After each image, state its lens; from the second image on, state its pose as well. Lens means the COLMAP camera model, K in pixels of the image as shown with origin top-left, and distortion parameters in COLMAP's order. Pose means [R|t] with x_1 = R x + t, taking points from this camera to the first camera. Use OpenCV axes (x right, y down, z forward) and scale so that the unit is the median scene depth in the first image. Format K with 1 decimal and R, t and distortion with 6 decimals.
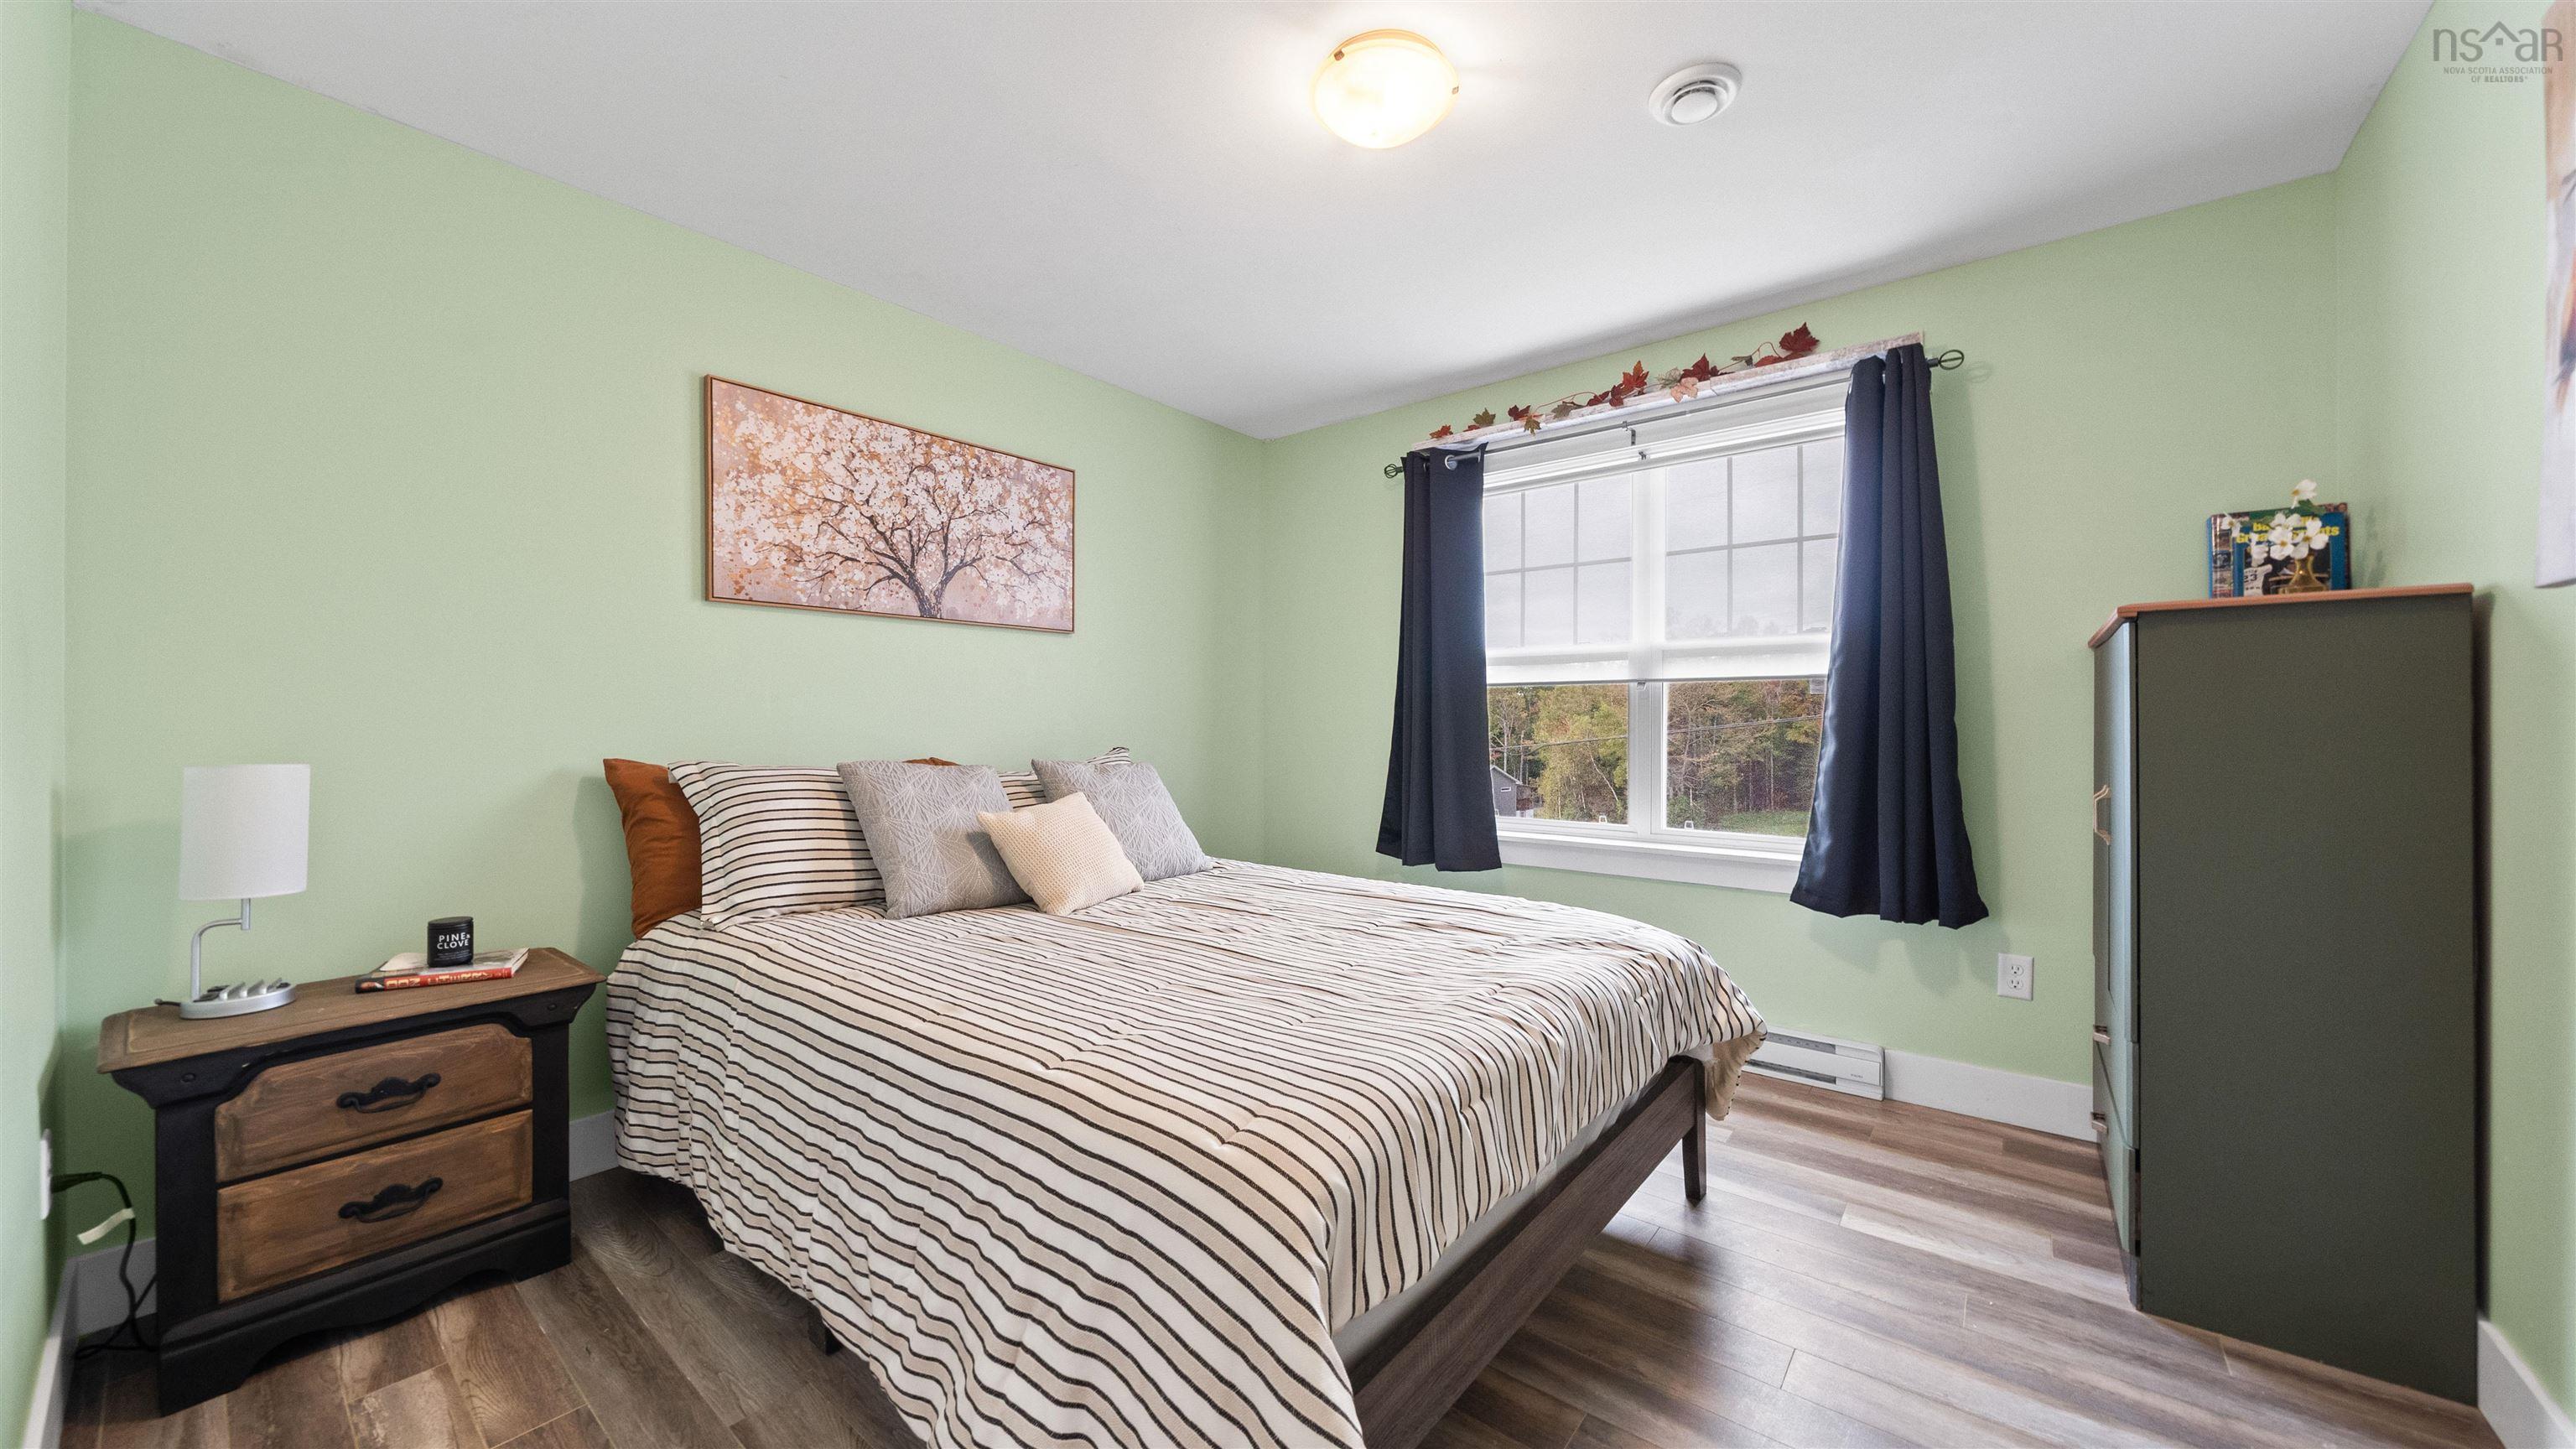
lens RADIAL K [[918.2, 0, 1299.5], [0, 918.2, 727.1], [0, 0, 1]] dist [-0.002852, 0.000297]
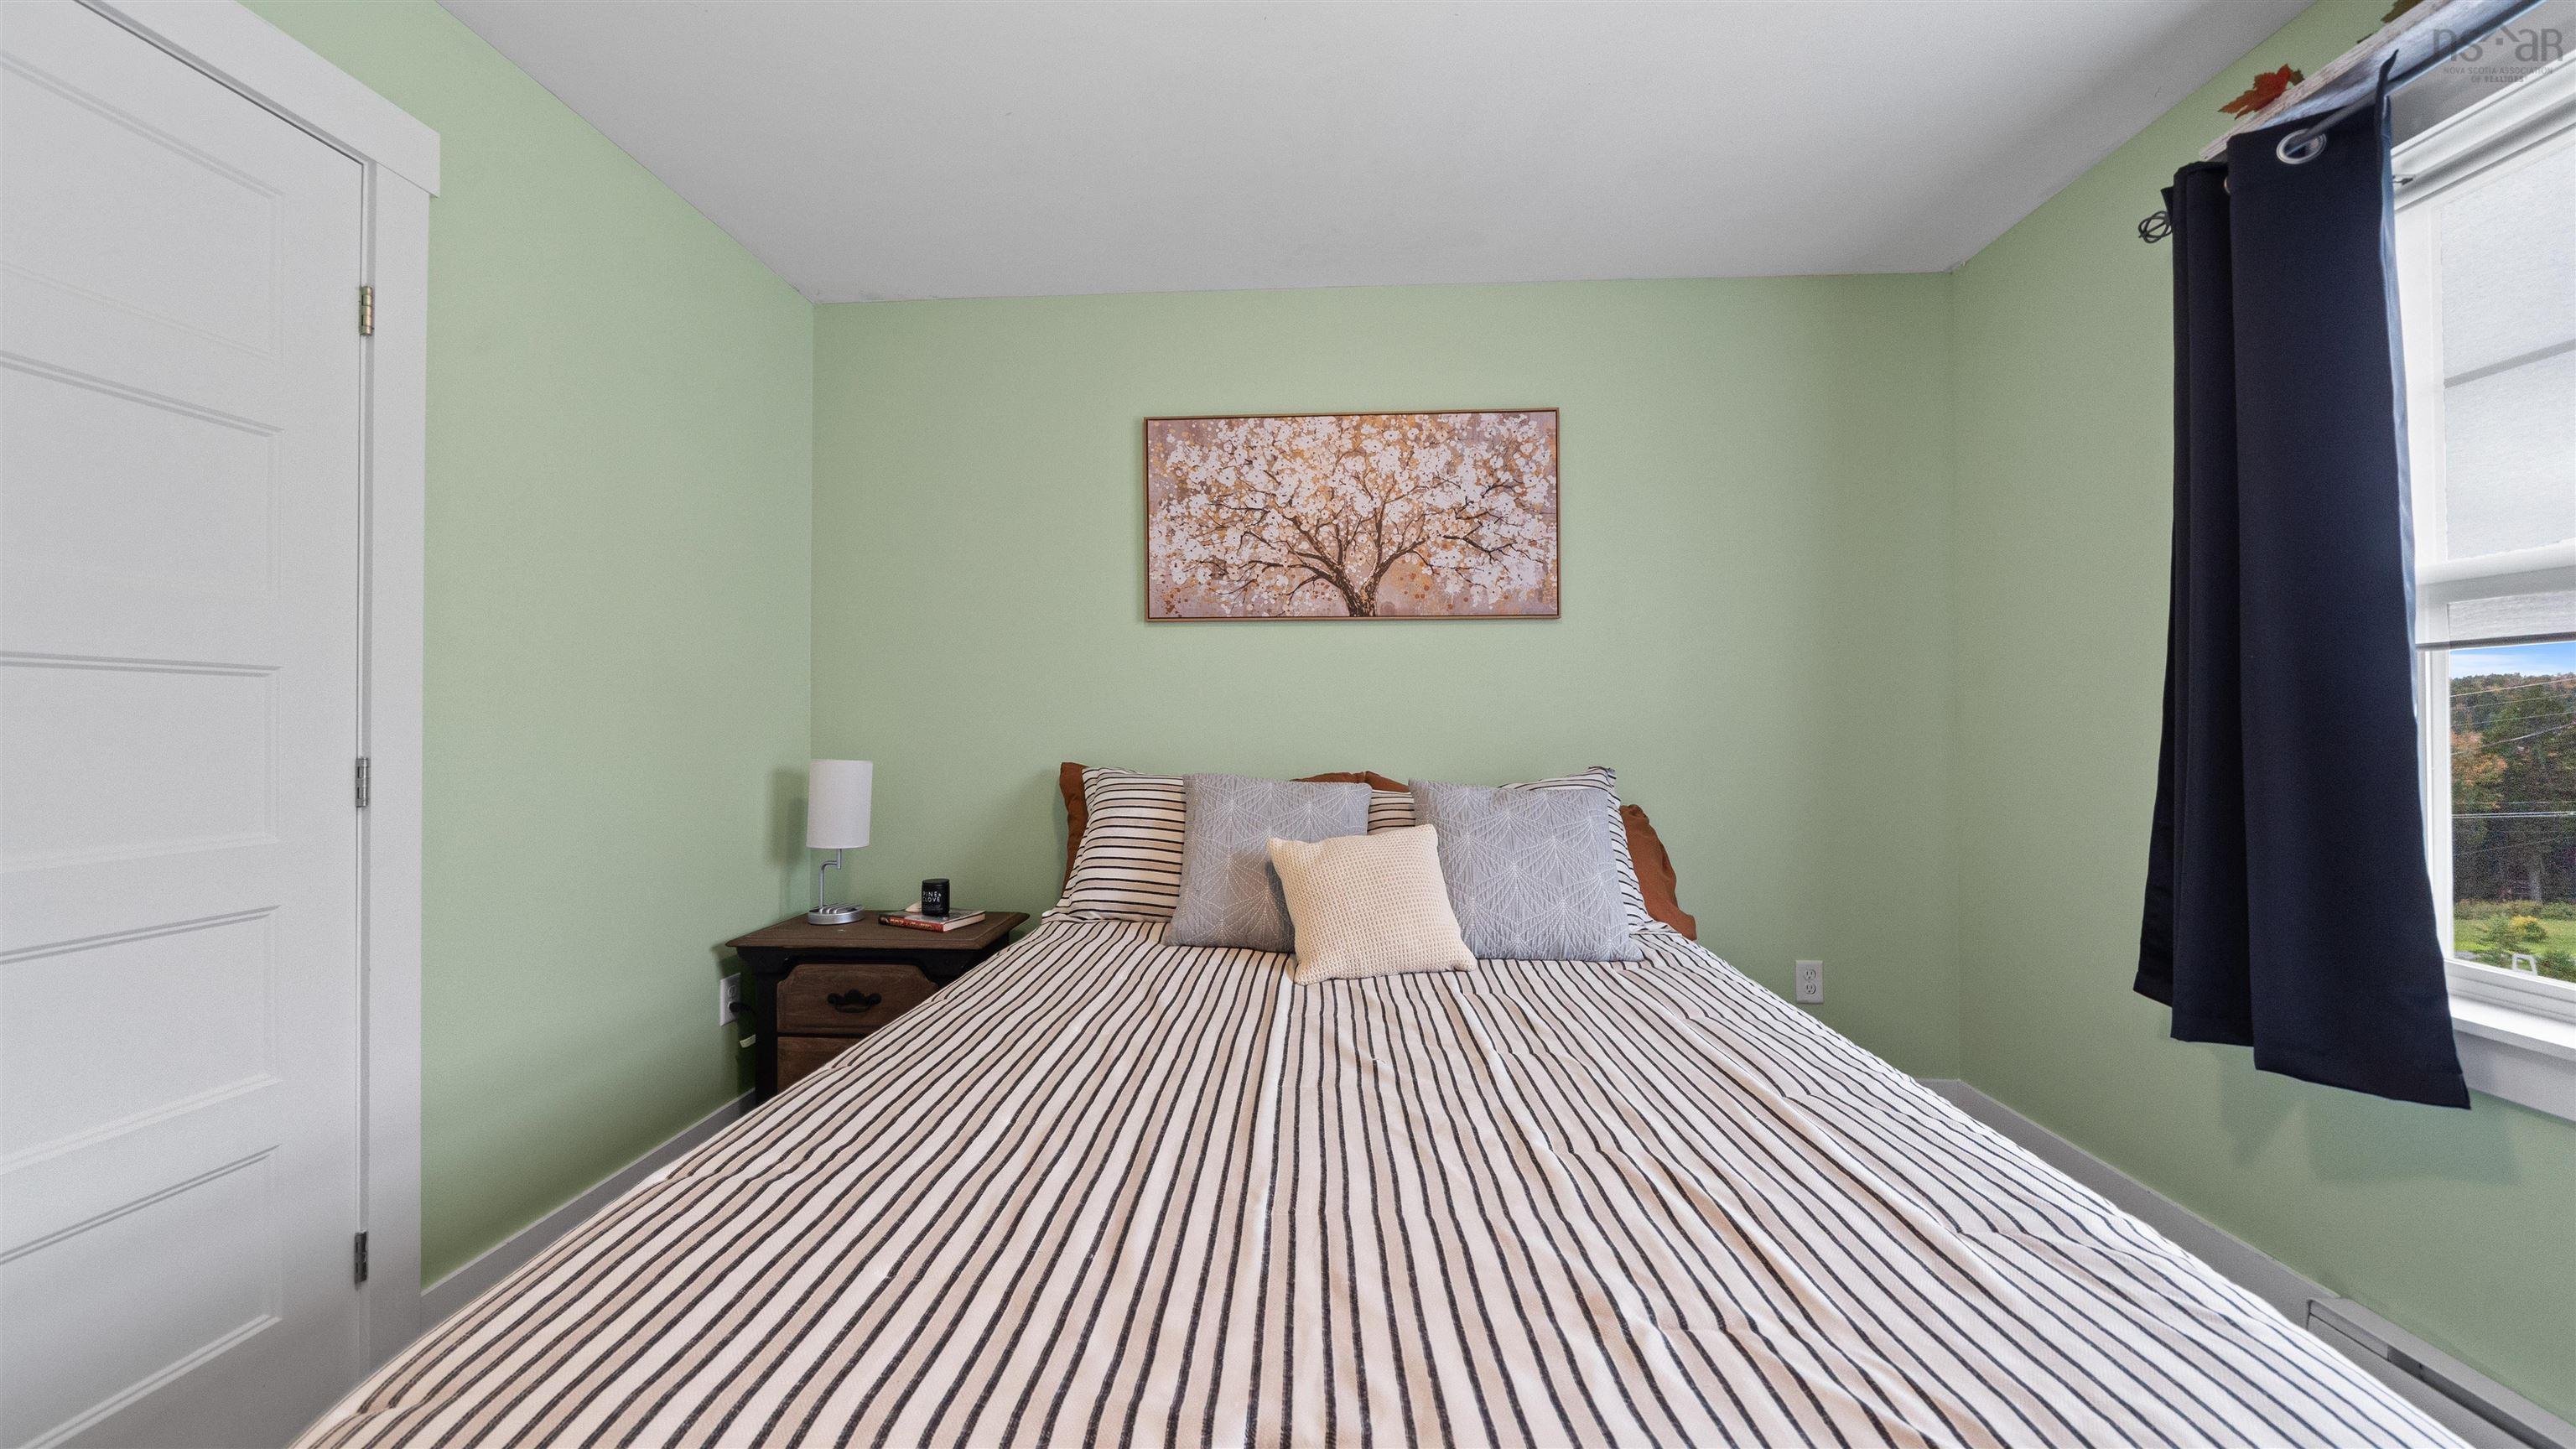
lens RADIAL K [[918.2, 0, 1267.8], [0, 918.2, 718.6], [0, 0, 1]] dist [-0.002852, 0.000297]
pose [[0.571431, -0.009275, -0.820598, 0.295274], [-0.004753, 0.999882, -0.014611, -0.004975], [0.820636, 0.012249, 0.571320, 0.421389]]
